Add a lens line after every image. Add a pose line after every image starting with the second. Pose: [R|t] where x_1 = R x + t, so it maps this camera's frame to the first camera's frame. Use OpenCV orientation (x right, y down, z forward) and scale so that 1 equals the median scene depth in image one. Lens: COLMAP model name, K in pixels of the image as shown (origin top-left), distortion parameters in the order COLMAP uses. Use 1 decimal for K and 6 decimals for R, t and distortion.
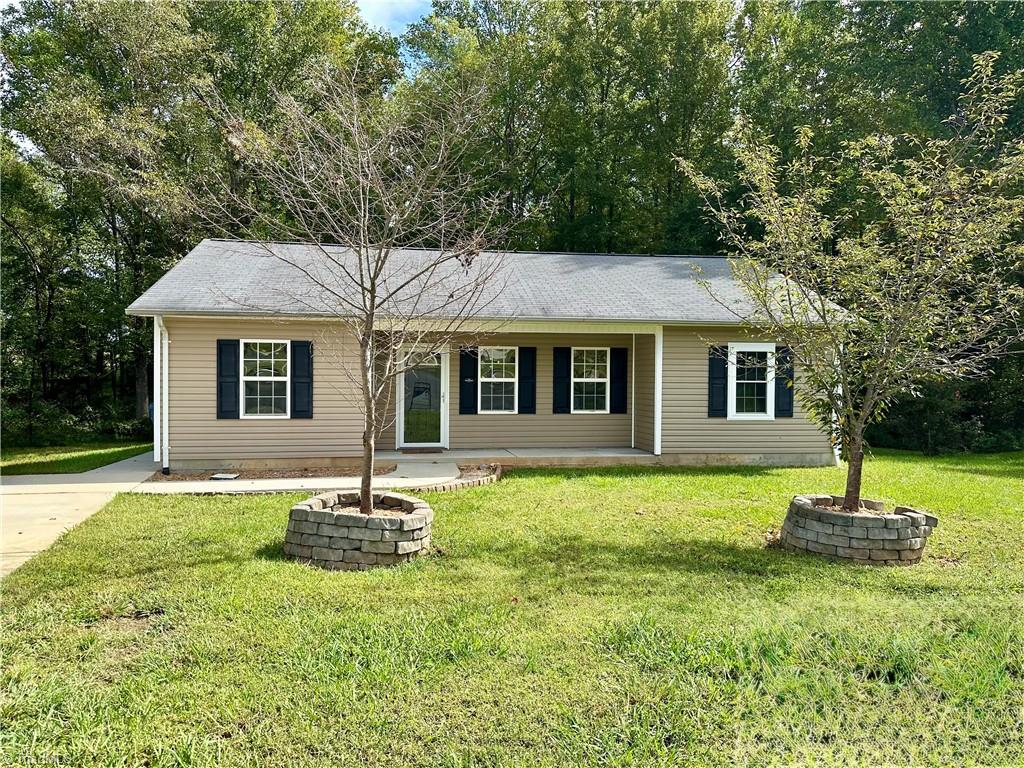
lens RADIAL K [[720.6, 0, 517.9], [0, 720.6, 383.2], [0, 0, 1]] dist [0.080043, -0.096145]
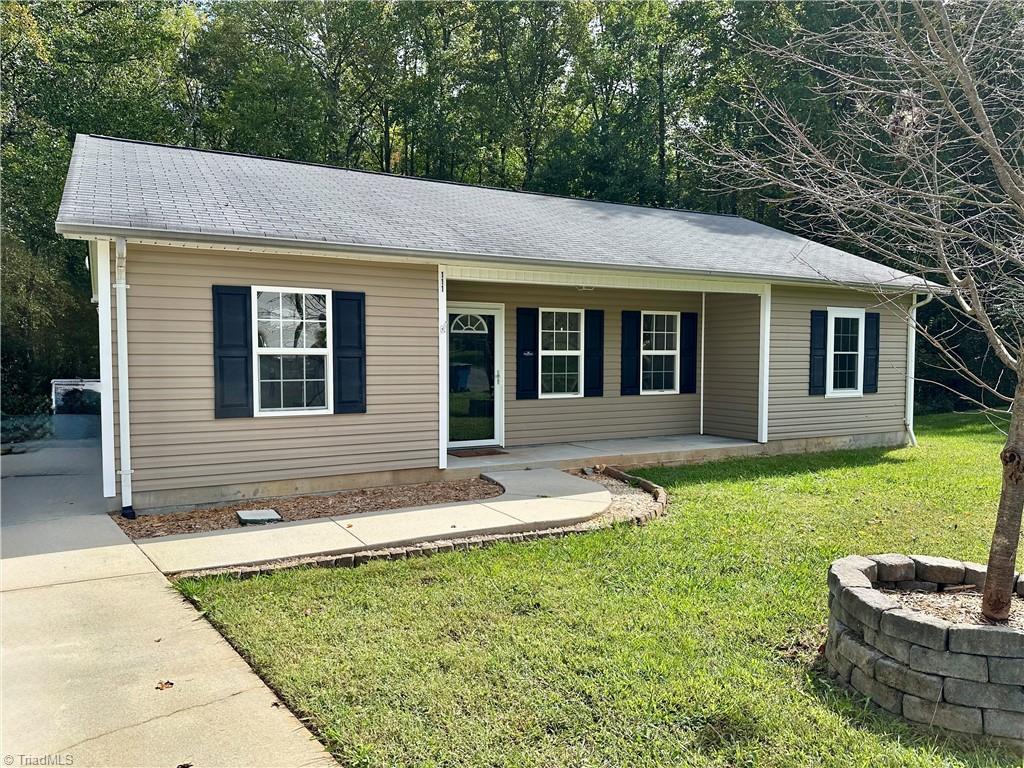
lens RADIAL K [[720.6, 0, 517.9], [0, 720.6, 383.2], [0, 0, 1]] dist [0.080043, -0.096145]
pose [[0.941057, -0.019230, 0.337702, -0.340607], [0.008947, 0.999448, 0.031980, 0.002700], [-0.338131, -0.027074, 0.940710, 0.316481]]
